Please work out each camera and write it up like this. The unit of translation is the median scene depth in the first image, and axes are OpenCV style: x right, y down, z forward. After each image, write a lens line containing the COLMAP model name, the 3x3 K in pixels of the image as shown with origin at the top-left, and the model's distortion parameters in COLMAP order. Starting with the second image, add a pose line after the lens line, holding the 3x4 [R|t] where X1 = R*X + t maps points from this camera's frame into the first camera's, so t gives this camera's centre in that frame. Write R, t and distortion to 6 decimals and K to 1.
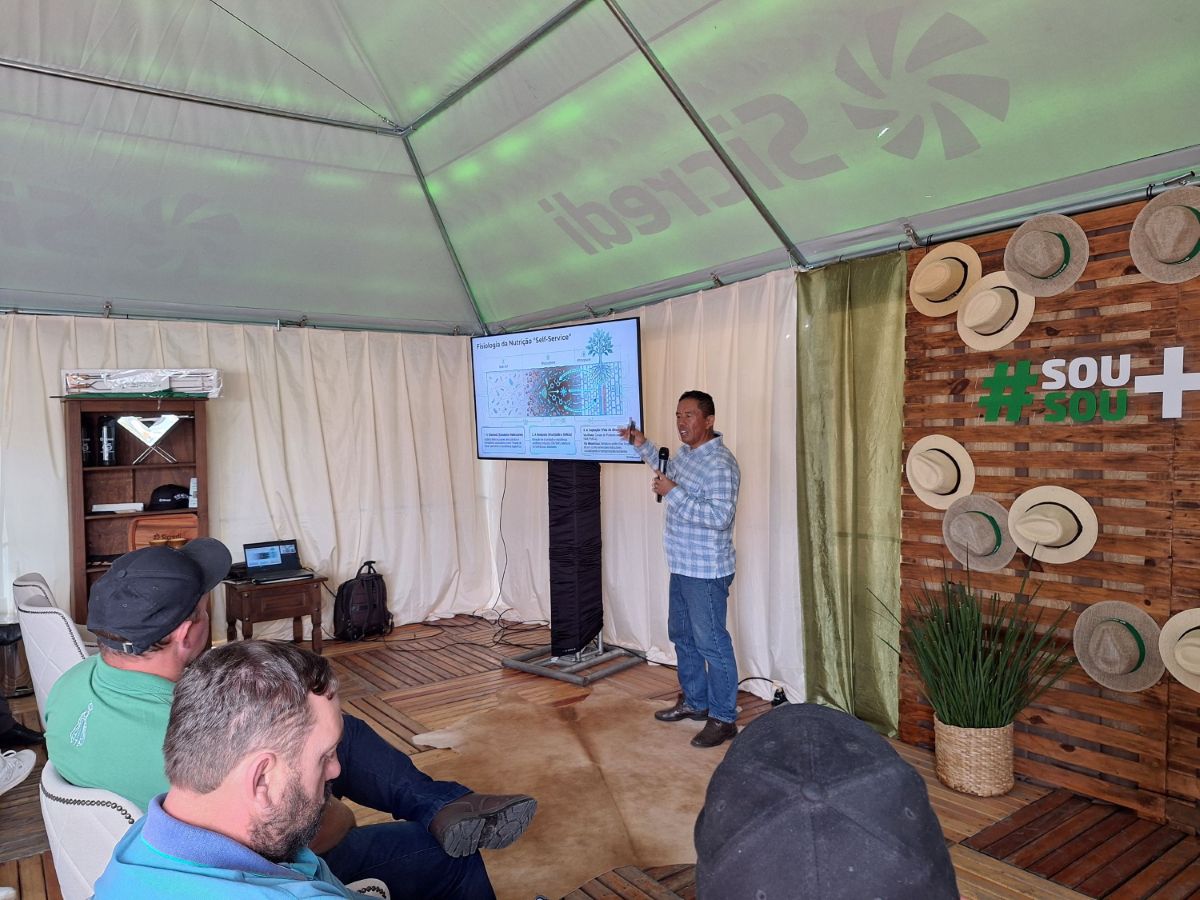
lens RADIAL K [[833.6, 0, 597.9], [0, 833.6, 451.9], [0, 0, 1]] dist [0.046499, -0.044163]
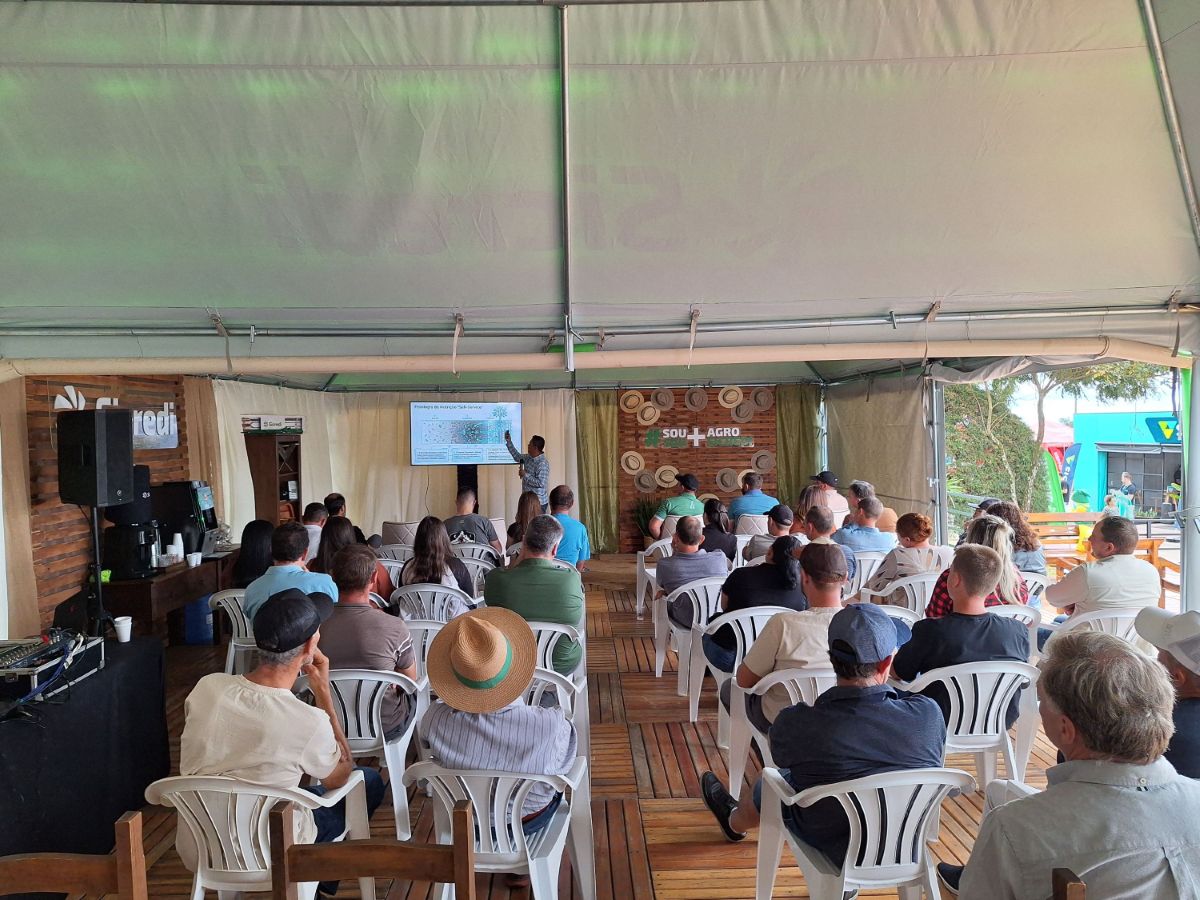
lens RADIAL K [[833.6, 0, 610.5], [0, 833.6, 445.8], [0, 0, 1]] dist [0.046499, -0.044163]
pose [[0.566137, -0.002785, 0.824307, -1.865620], [0.024076, 0.999624, -0.013158, -0.000427], [-0.823960, 0.027295, 0.565991, -0.585254]]
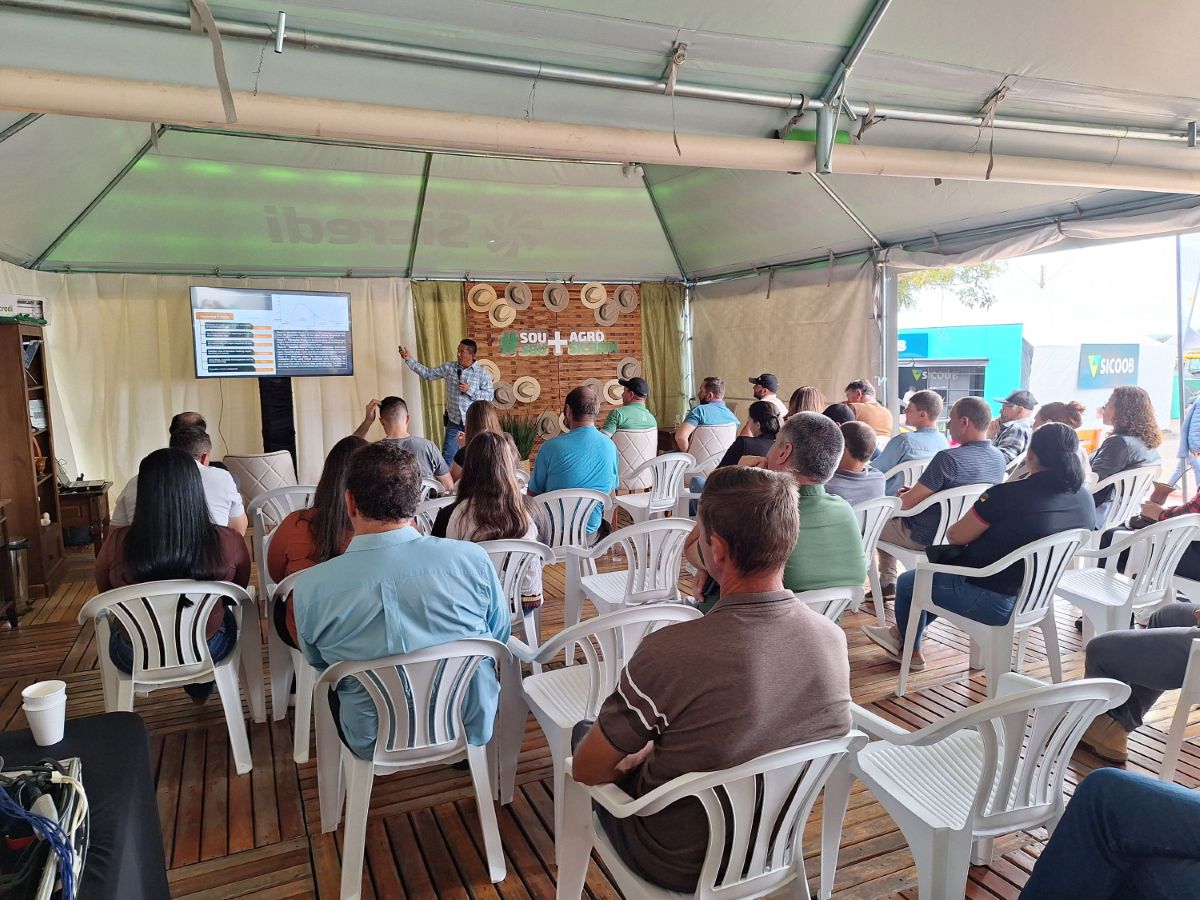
lens RADIAL K [[833.6, 0, 603.7], [0, 833.6, 450.6], [0, 0, 1]] dist [0.046499, -0.044163]
pose [[0.212090, -0.095021, 0.972619, -1.714093], [0.041616, 0.995237, 0.088156, 0.040740], [-0.976364, 0.021779, 0.215035, 0.090517]]
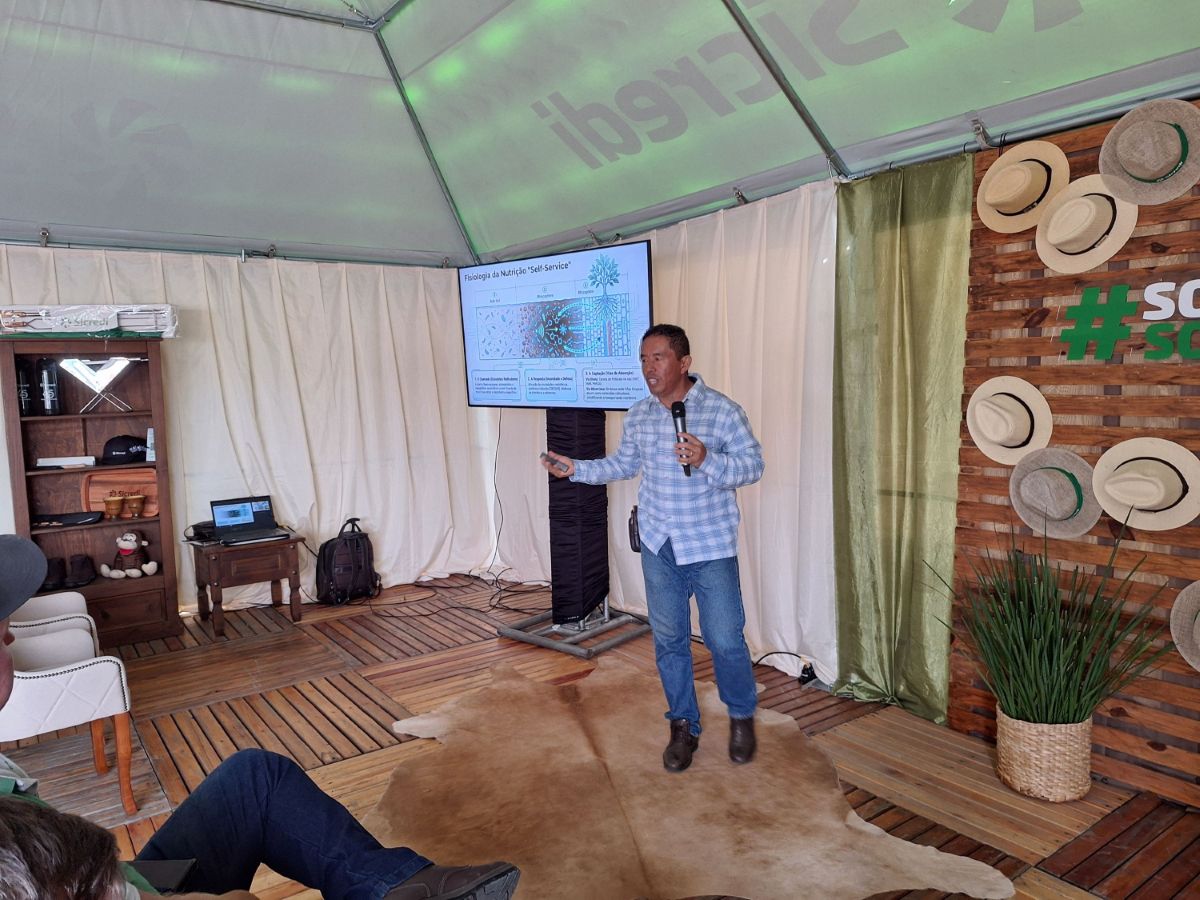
lens RADIAL K [[833.6, 0, 604.5], [0, 833.6, 456.1], [0, 0, 1]] dist [0.046499, -0.044163]
pose [[0.999993, -0.003670, -0.000182, 0.002126], [0.003673, 0.997440, 0.071410, -0.001962], [-0.000080, -0.071411, 0.997447, 0.132288]]
